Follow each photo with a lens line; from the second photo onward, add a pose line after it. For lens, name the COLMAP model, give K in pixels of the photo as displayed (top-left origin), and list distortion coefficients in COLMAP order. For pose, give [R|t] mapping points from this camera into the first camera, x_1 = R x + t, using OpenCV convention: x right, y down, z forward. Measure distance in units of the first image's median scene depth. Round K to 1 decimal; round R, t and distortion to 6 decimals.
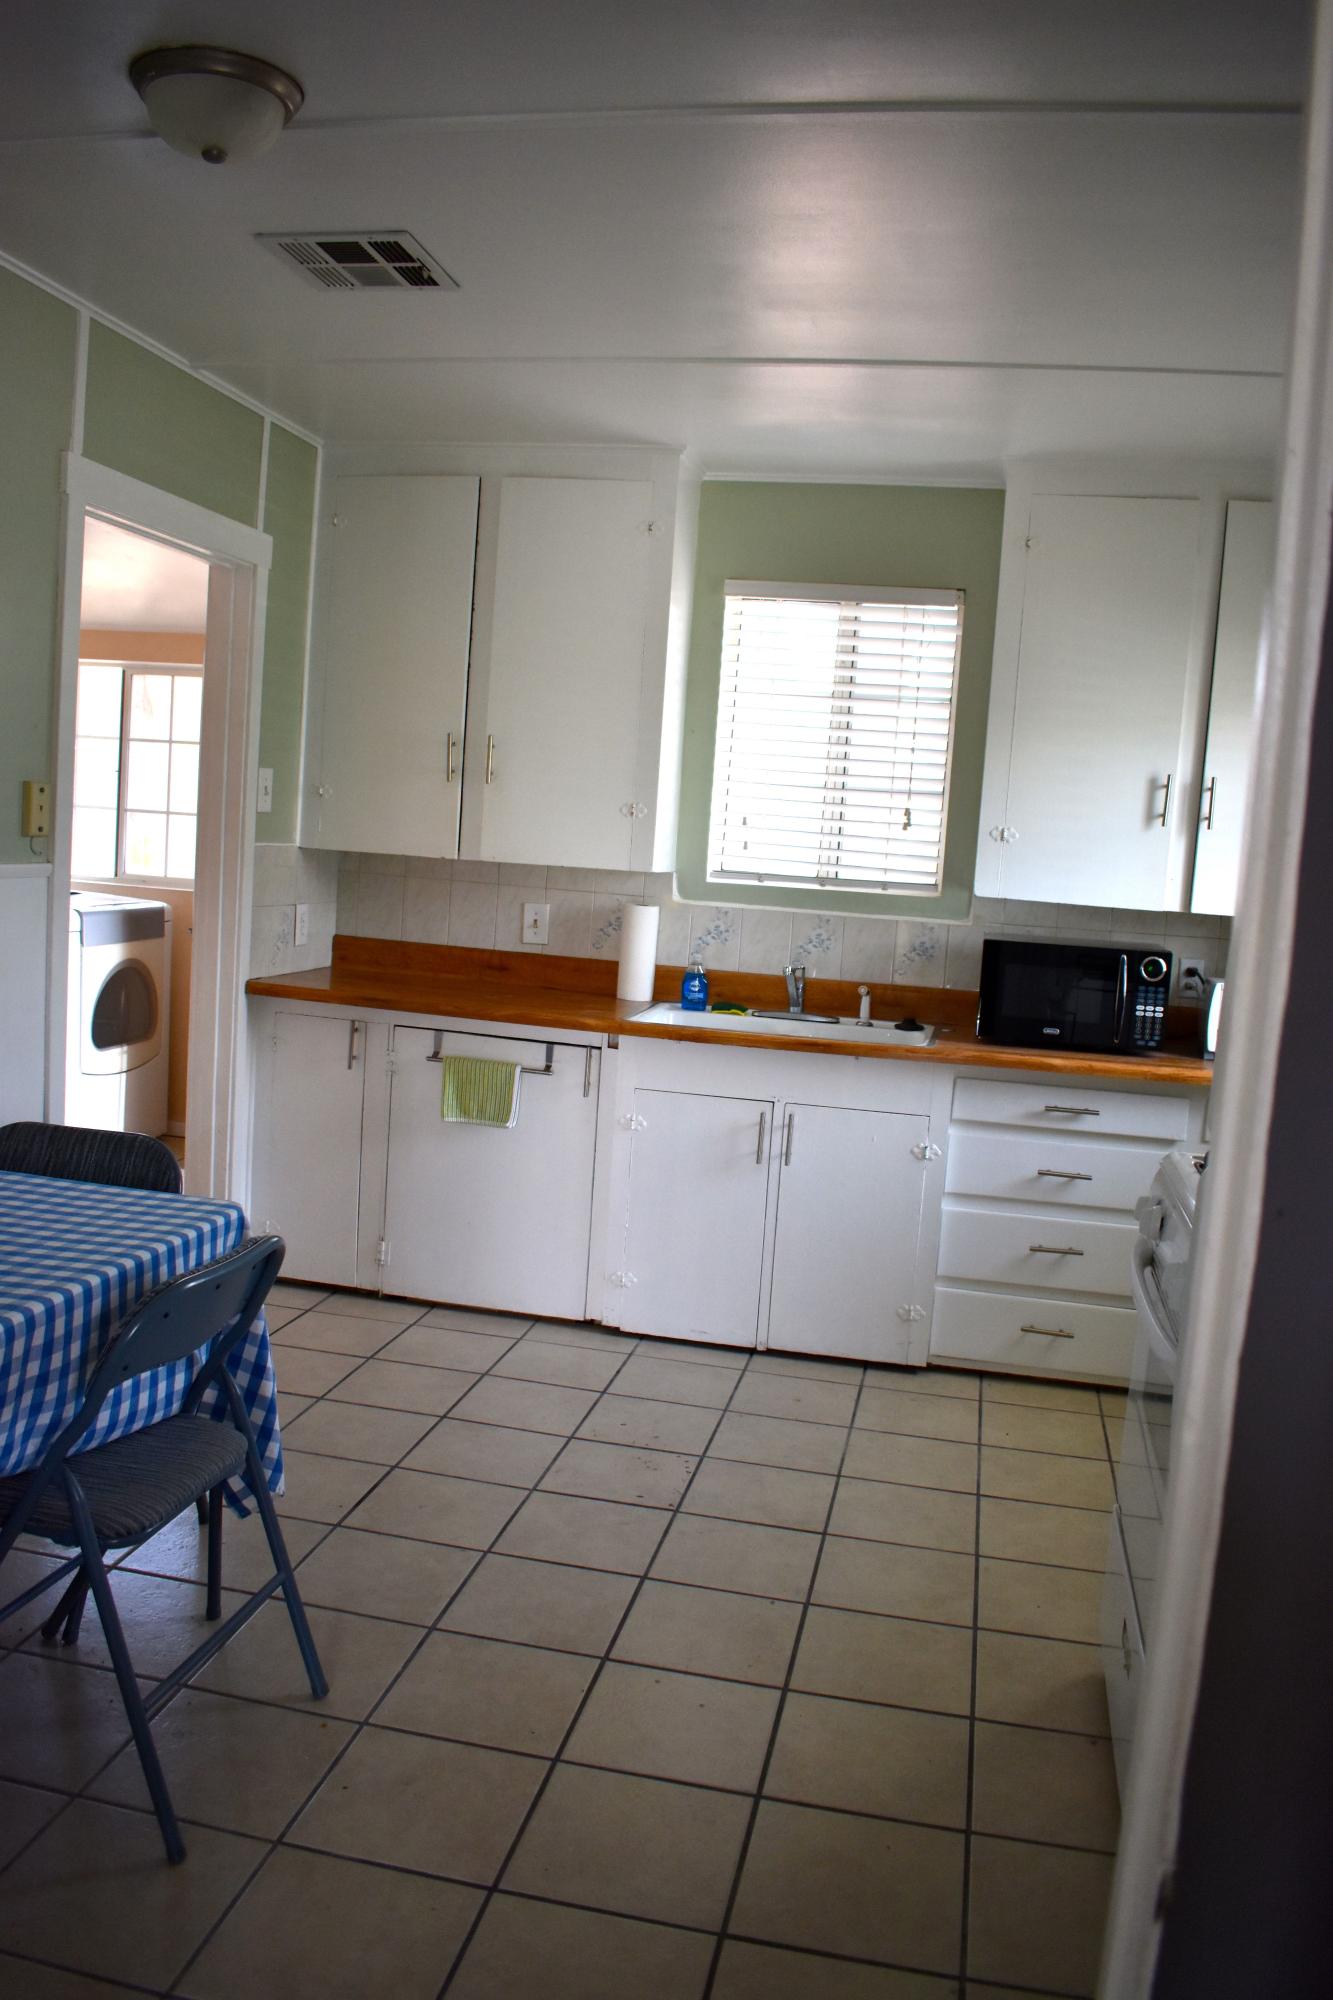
lens RADIAL K [[1586.8, 0, 668.9], [0, 1586.8, 1002.8], [0, 0, 1]] dist [-0.083959, 0.006758]
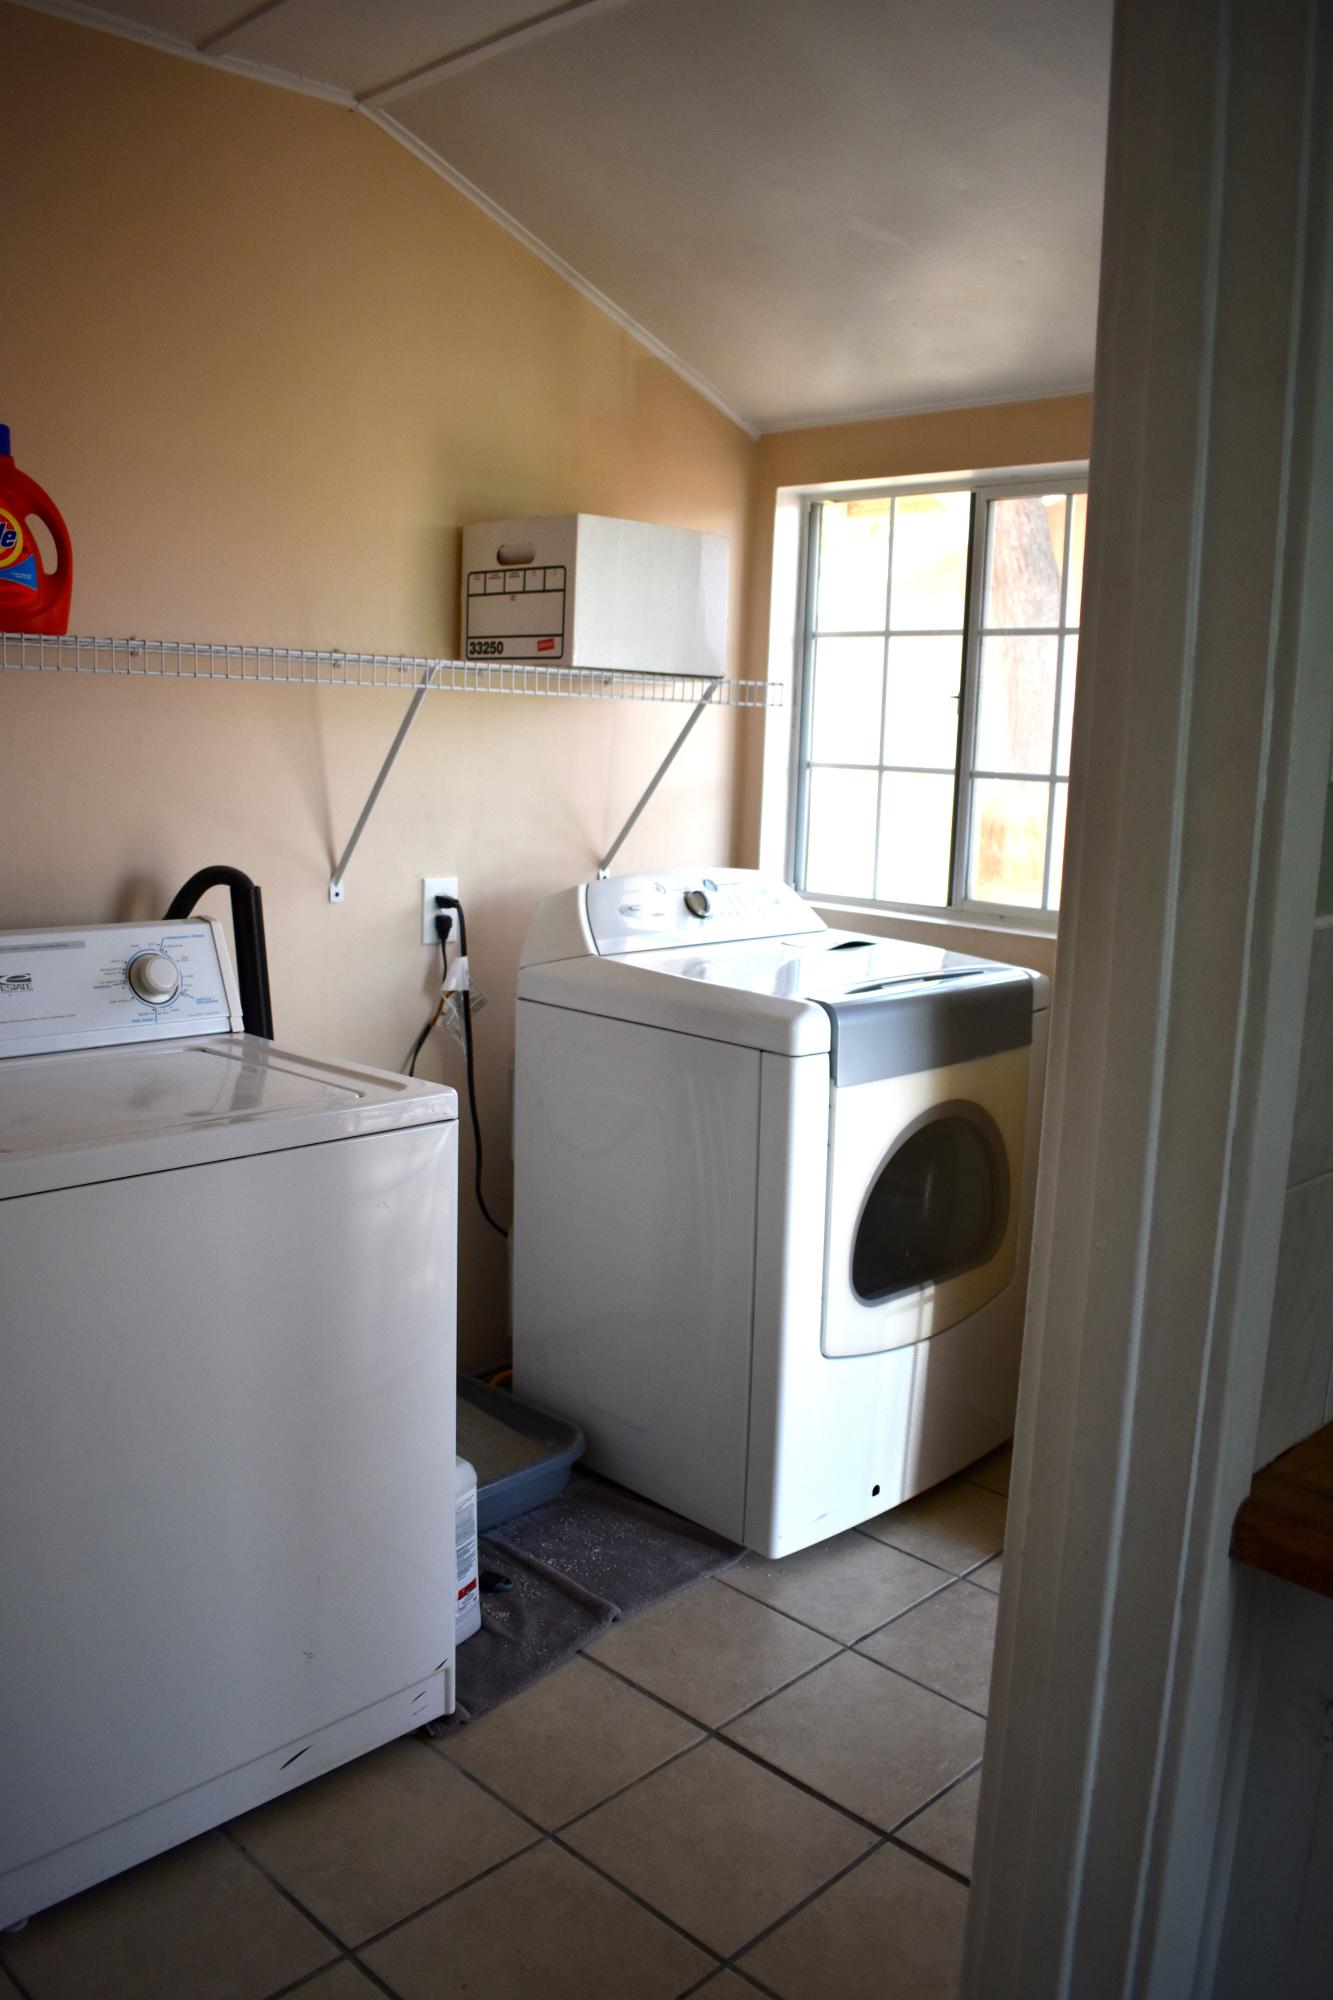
lens RADIAL K [[1586.8, 0, 662.7], [0, 1586.8, 1006.1], [0, 0, 1]] dist [-0.083959, 0.006758]
pose [[0.835623, 0.047532, -0.547243, -0.160924], [-0.034570, 0.998825, 0.033968, -0.067857], [0.548214, -0.009466, 0.836284, 0.567256]]
